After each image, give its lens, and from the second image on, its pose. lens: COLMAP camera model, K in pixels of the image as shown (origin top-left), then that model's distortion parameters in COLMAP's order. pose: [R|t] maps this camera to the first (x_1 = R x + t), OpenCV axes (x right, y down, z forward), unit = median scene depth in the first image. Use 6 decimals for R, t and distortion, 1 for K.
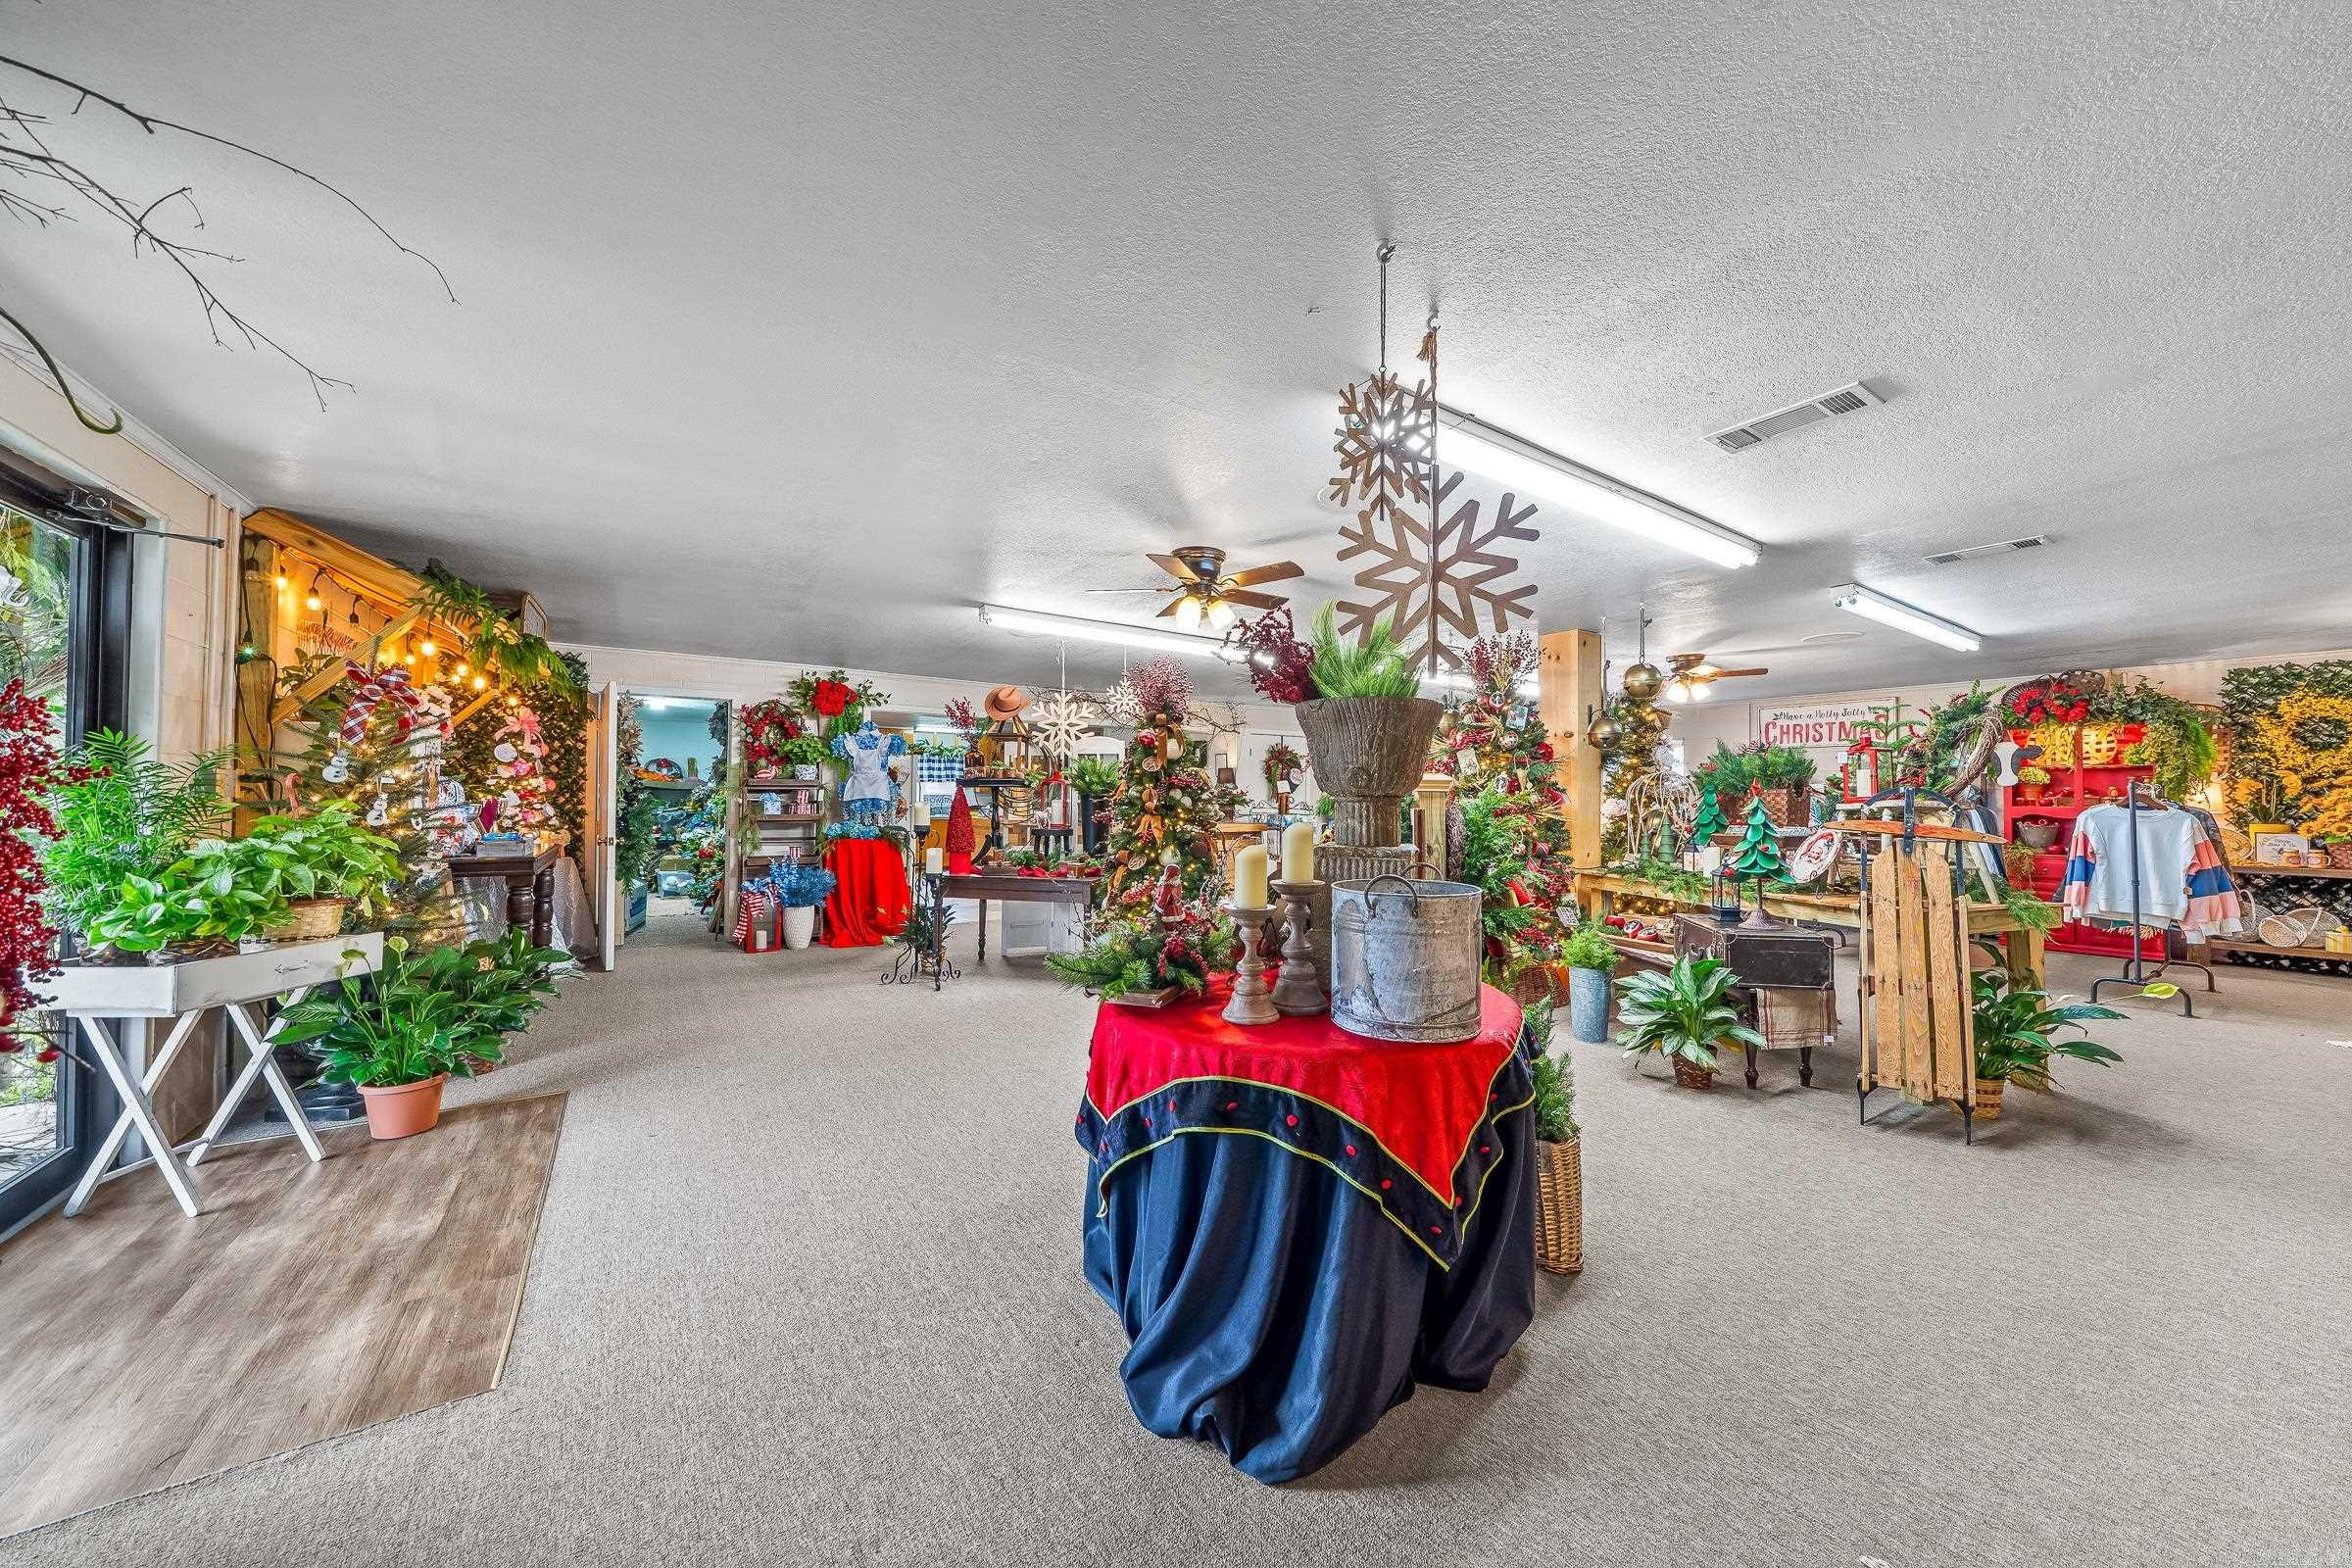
lens RADIAL K [[807.1, 0, 1172.4], [0, 807.1, 787.5], [0, 0, 1]] dist [-0.002470, -0.000395]
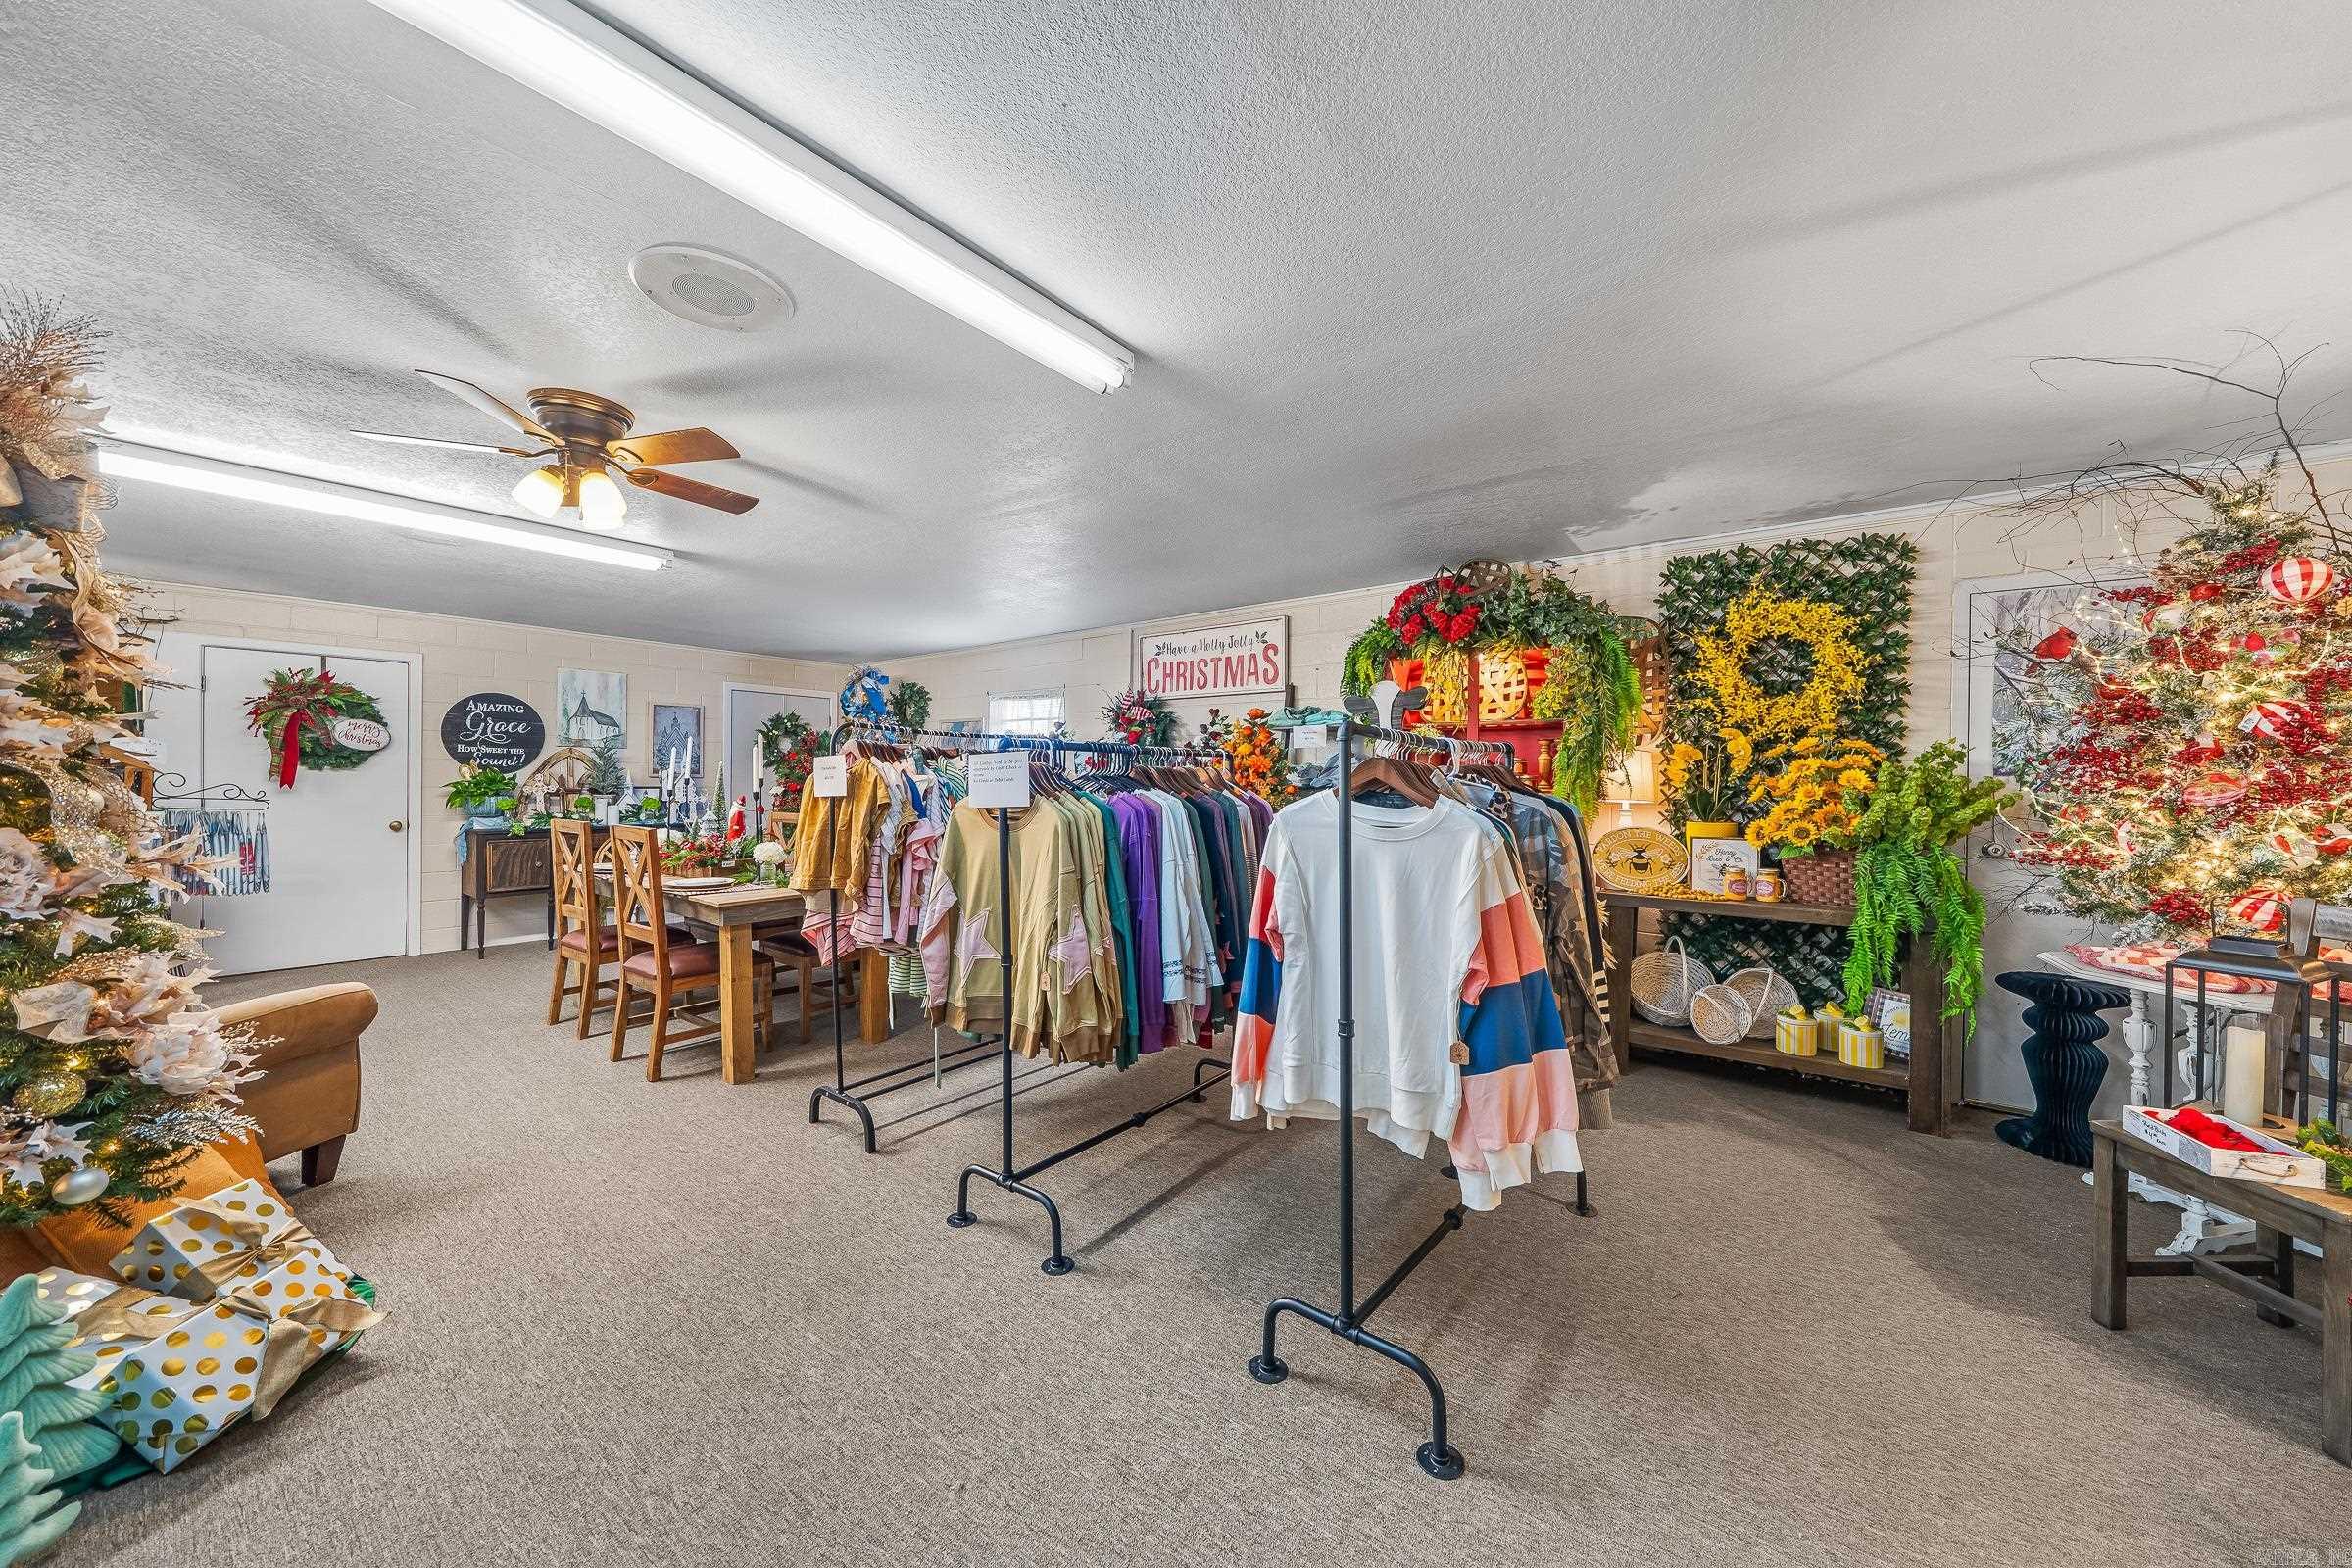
lens RADIAL K [[807.1, 0, 1183.4], [0, 807.1, 787.0], [0, 0, 1]] dist [-0.002470, -0.000395]
pose [[0.950225, 0.000056, 0.311564, 0.815248], [-0.006711, 0.999772, 0.020289, 0.010810], [-0.311491, -0.021371, 0.950009, 0.560318]]
